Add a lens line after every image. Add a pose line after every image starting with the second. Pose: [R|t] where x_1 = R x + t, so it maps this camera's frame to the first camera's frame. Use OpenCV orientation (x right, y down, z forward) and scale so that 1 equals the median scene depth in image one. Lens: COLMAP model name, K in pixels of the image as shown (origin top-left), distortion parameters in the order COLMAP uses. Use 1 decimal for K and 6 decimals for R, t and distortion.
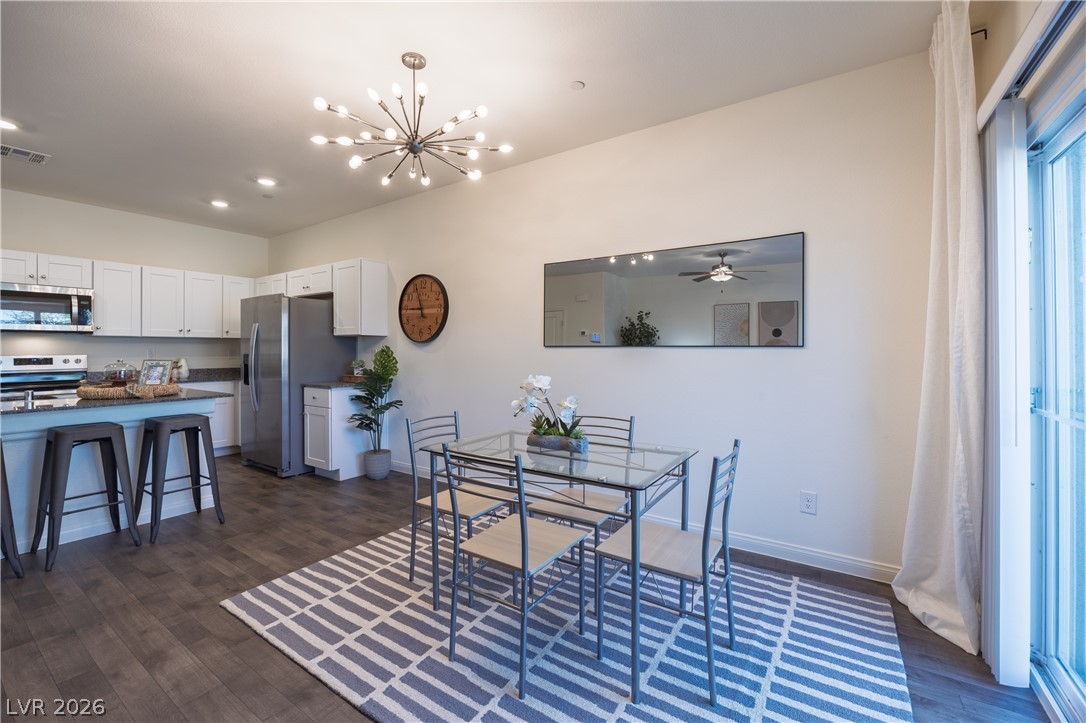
lens RADIAL K [[447.6, 0, 537.5], [0, 447.6, 354.3], [0, 0, 1]] dist [-0.008688, -0.000250]
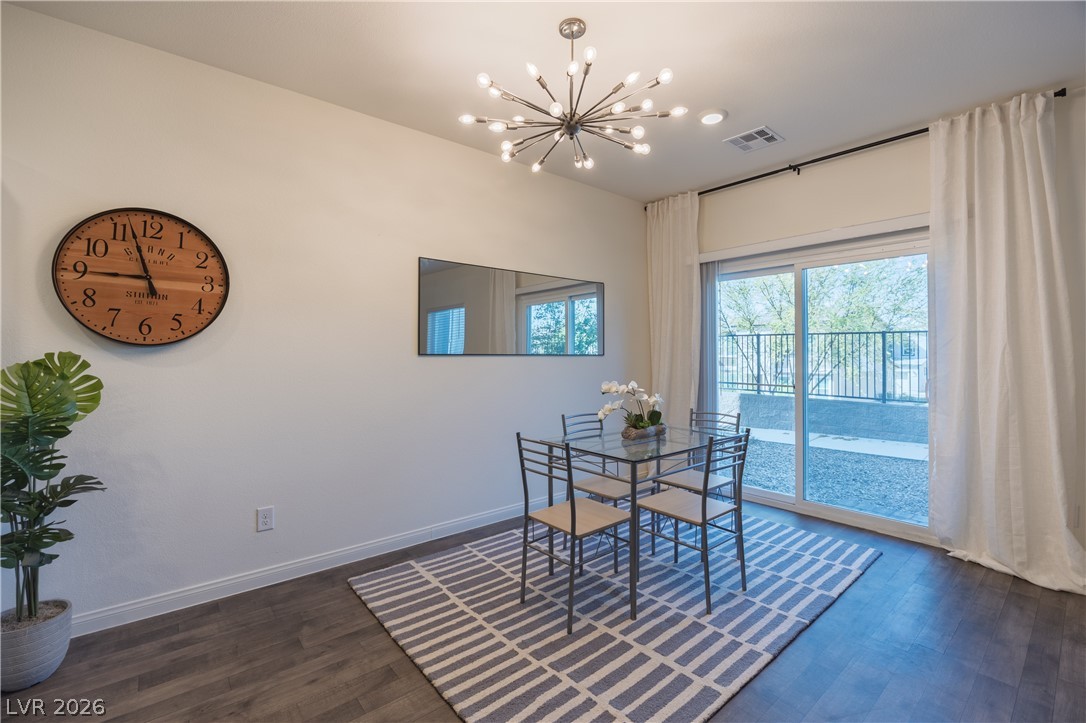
lens RADIAL K [[468.7, 0, 547.7], [0, 468.7, 351.1], [0, 0, 1]] dist [-0.013261, 0.001623]
pose [[0.272122, 0.012333, 0.962184, -0.638282], [0.016125, 0.999719, -0.017375, -0.005168], [-0.962128, 0.020244, 0.271847, 0.440536]]
